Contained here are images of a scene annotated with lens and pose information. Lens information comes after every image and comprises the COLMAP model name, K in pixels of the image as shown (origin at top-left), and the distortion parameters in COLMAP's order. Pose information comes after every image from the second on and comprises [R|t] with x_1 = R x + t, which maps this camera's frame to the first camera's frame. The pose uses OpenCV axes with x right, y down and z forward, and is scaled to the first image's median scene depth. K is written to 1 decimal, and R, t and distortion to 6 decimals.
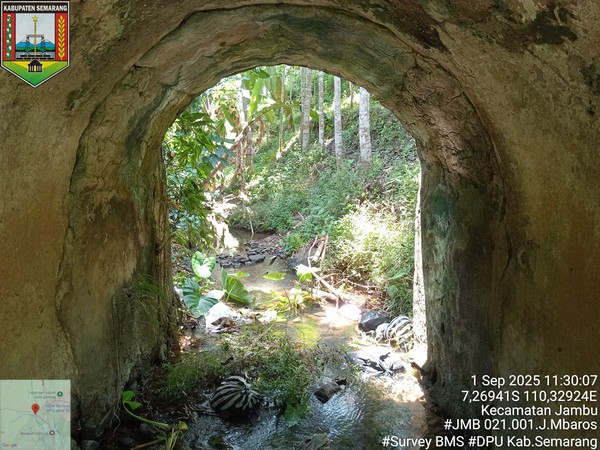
lens RADIAL K [[442.6, 0, 296.5], [0, 442.6, 227.6], [0, 0, 1]] dist [0.023214, -0.072753]
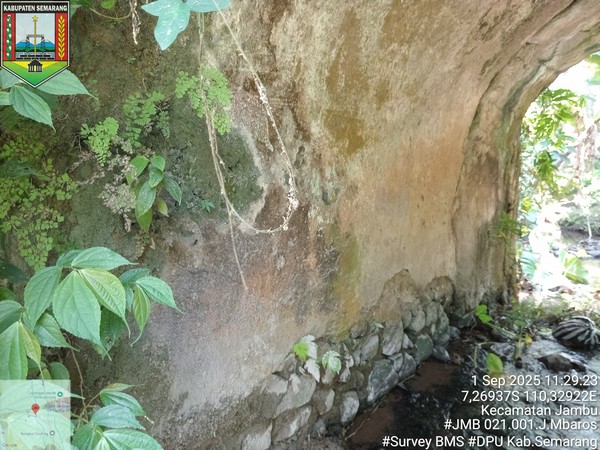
lens RADIAL K [[442.6, 0, 299.1], [0, 442.6, 227.4], [0, 0, 1]] dist [0.023214, -0.072753]
pose [[0.783163, 0.086319, -0.615796, -0.024082], [-0.109950, 0.993937, -0.000508, 0.170274], [0.612018, 0.068105, 0.787906, -0.274267]]
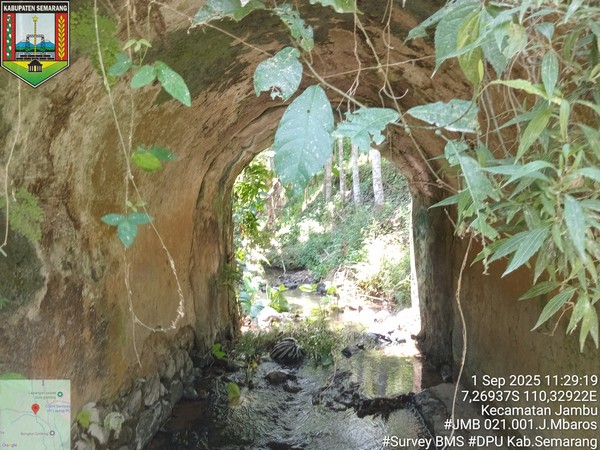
lens RADIAL K [[442.6, 0, 292.8], [0, 442.6, 227.5], [0, 0, 1]] dist [0.023214, -0.072753]
pose [[0.998152, -0.018849, -0.057776, -0.023357], [0.011045, 0.991118, -0.132523, 0.147486], [0.059761, 0.131640, 0.989495, -0.439589]]
